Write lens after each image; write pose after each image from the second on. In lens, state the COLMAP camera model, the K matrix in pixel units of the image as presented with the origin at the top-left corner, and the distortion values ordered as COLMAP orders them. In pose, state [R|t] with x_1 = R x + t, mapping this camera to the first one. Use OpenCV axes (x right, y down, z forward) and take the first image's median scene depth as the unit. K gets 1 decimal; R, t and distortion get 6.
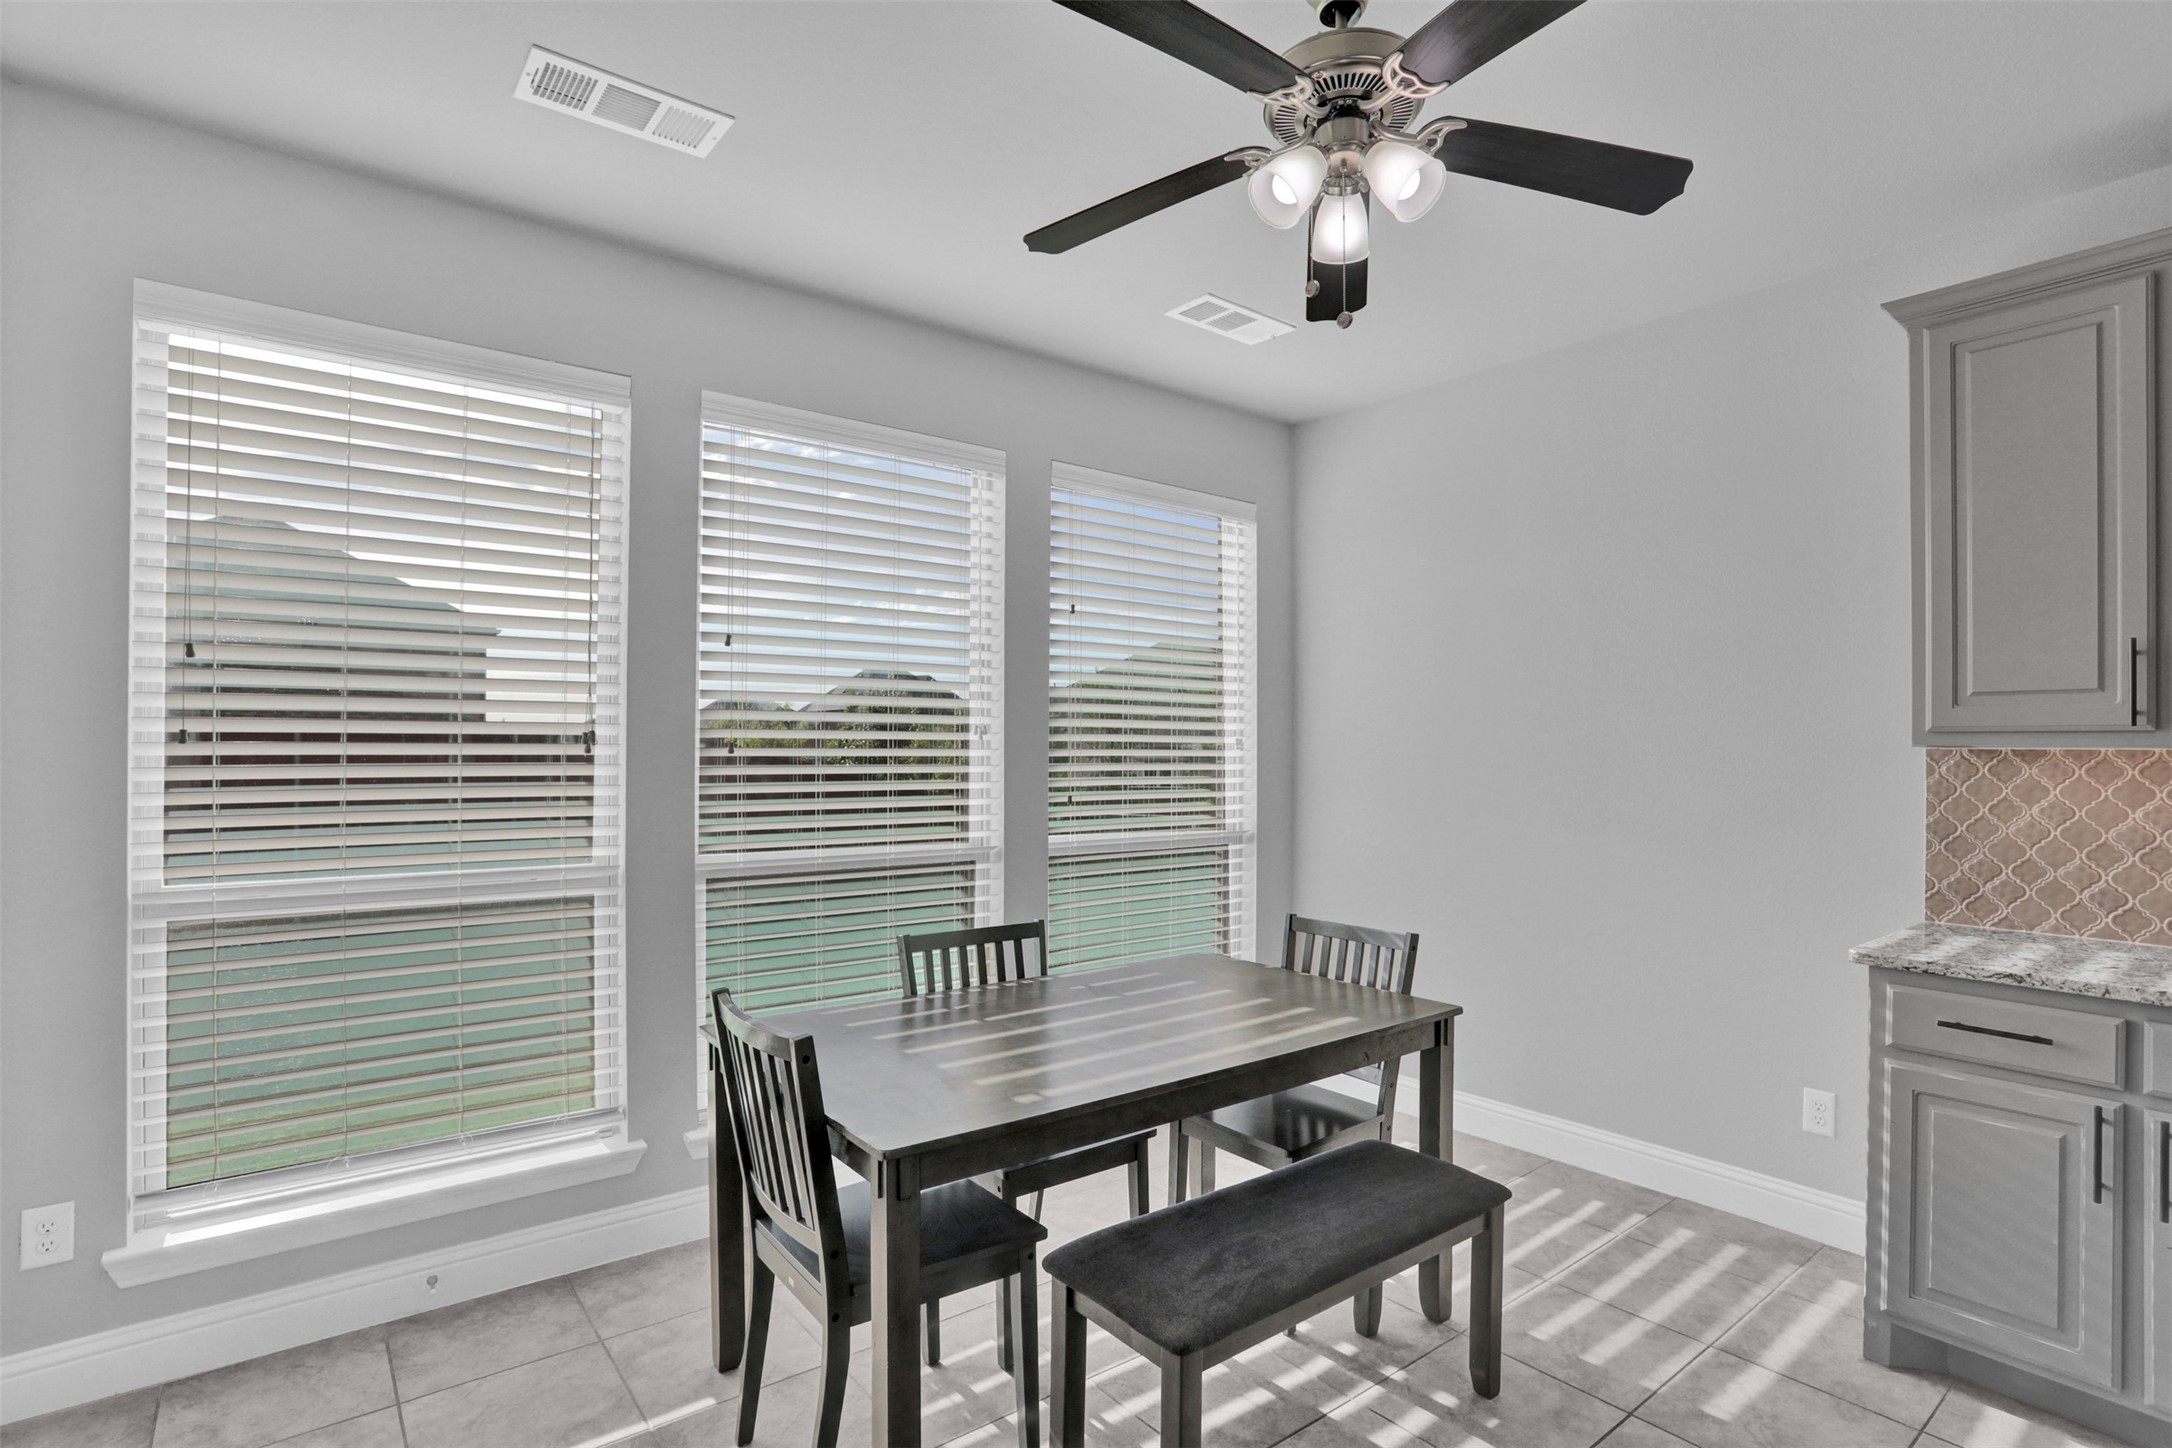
lens RADIAL K [[1083.1, 0, 1079.9], [0, 1083.1, 743.8], [0, 0, 1]] dist [-0.052163, 0.019139]
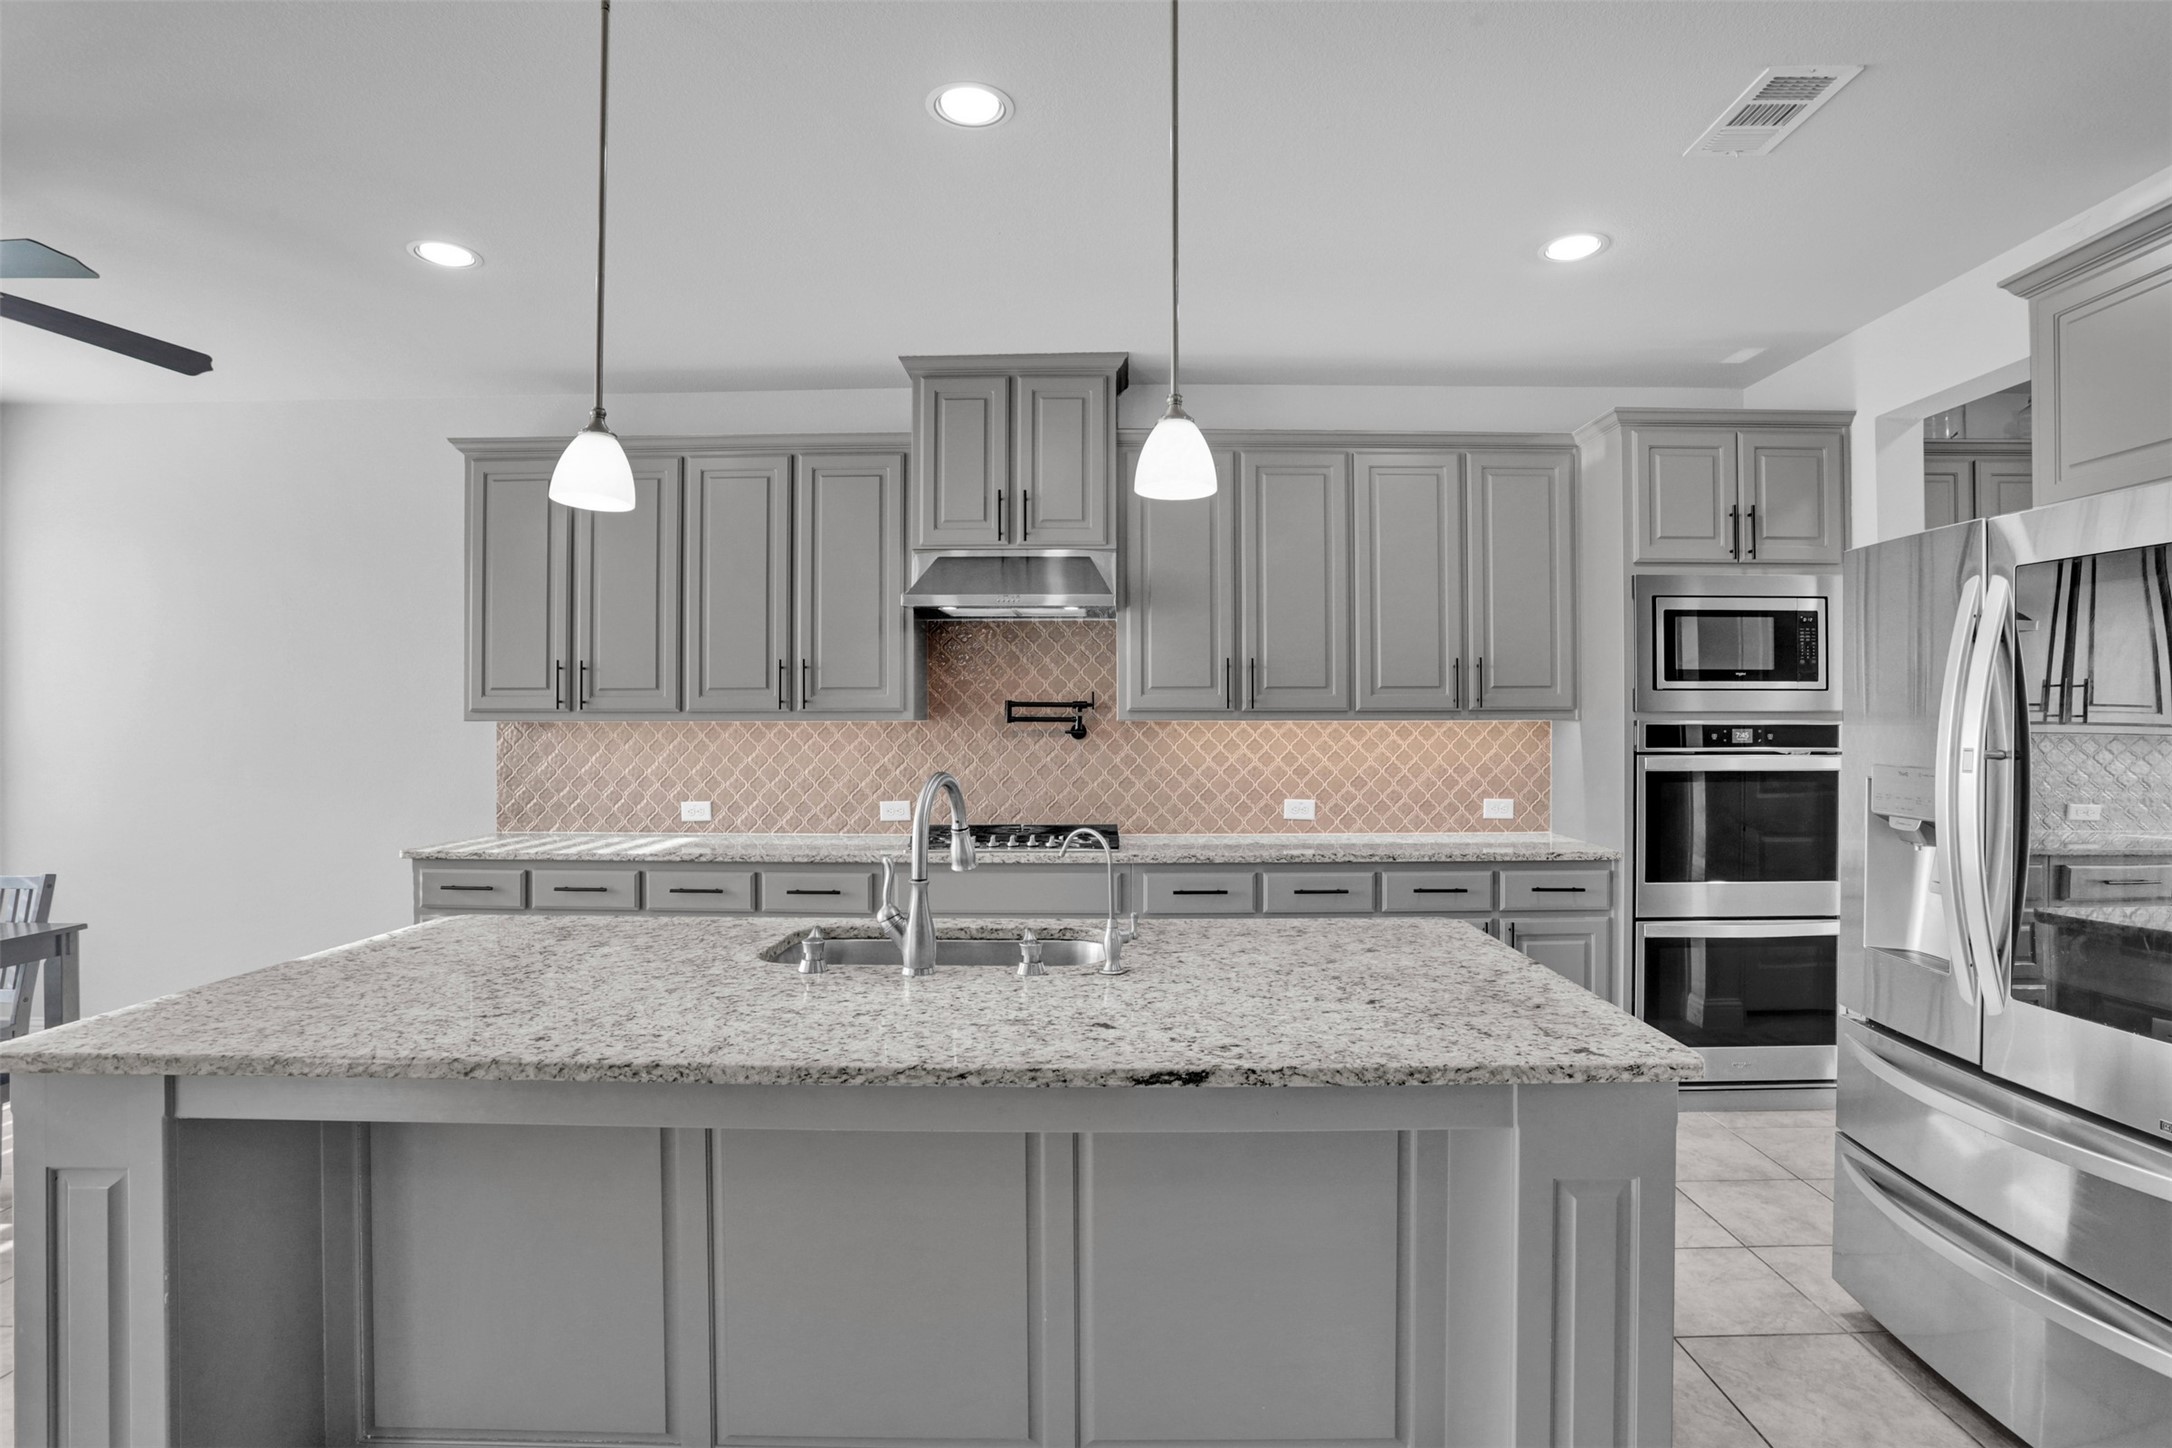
lens RADIAL K [[1083.1, 0, 1112.8], [0, 1083.1, 715.8], [0, 0, 1]] dist [-0.052163, 0.019139]
pose [[0.623121, 0.003483, 0.782117, 0.146960], [-0.000202, 0.999991, -0.004293, 0.002488], [-0.782125, 0.002517, 0.623116, -0.774010]]
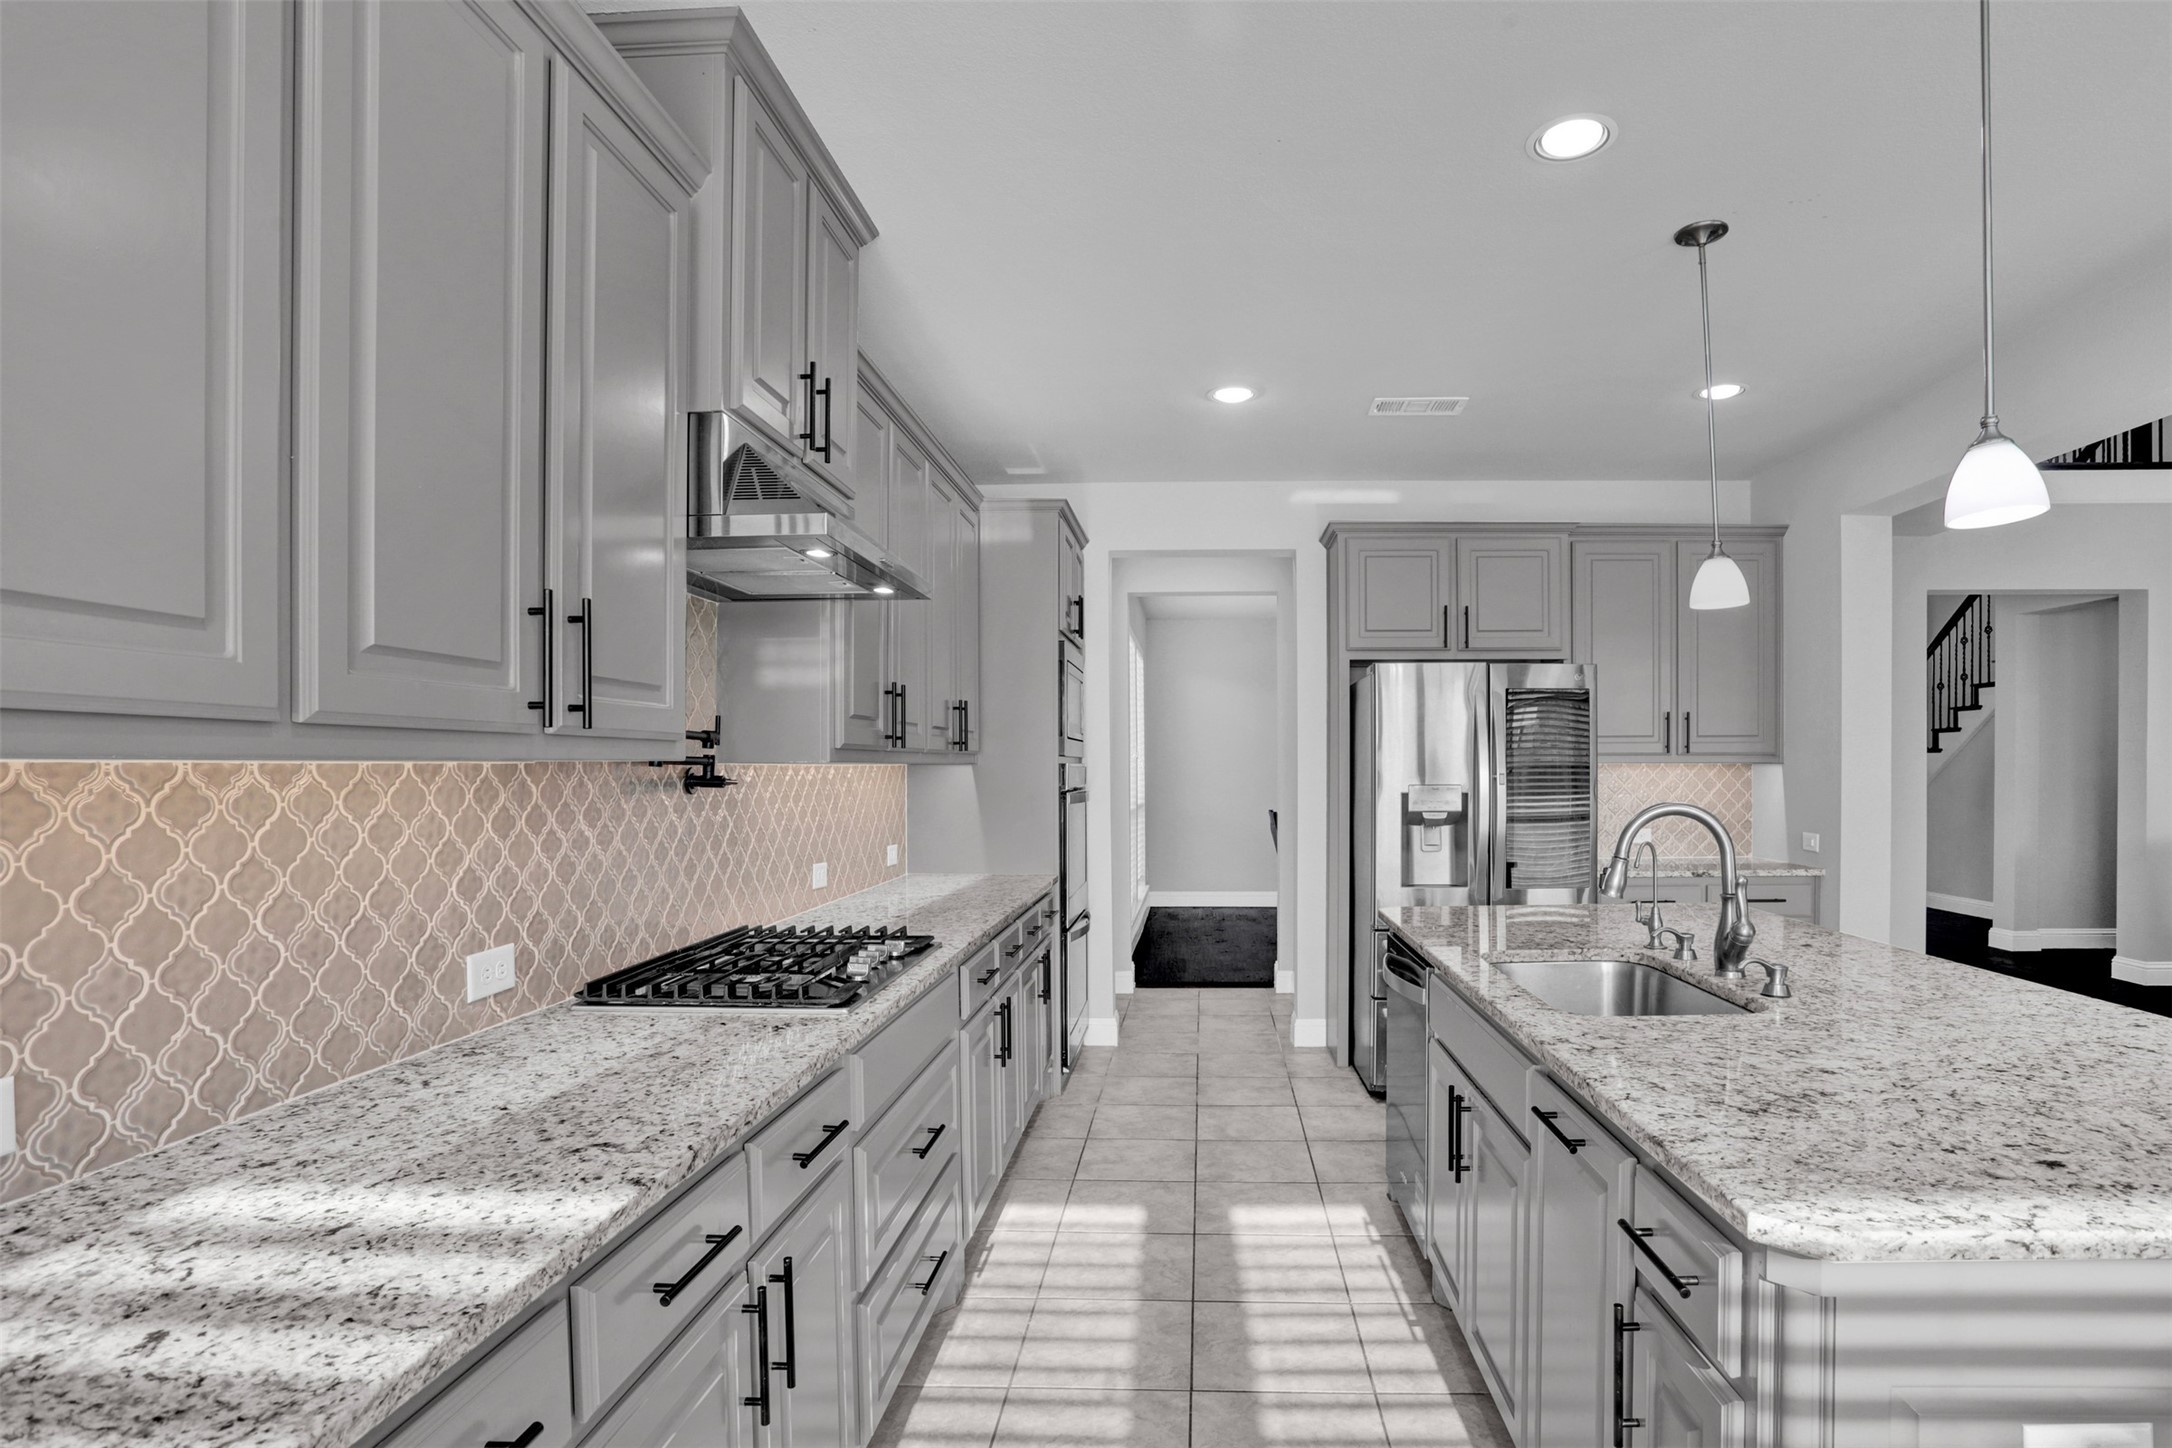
lens RADIAL K [[1083.1, 0, 1168.7], [0, 1083.1, 778.5], [0, 0, 1]] dist [-0.052163, 0.019139]
pose [[-0.761830, -0.006417, 0.647746, 0.463897], [0.000206, 0.999948, 0.010149, 0.007550], [-0.647777, 0.007865, -0.761789, 0.836282]]
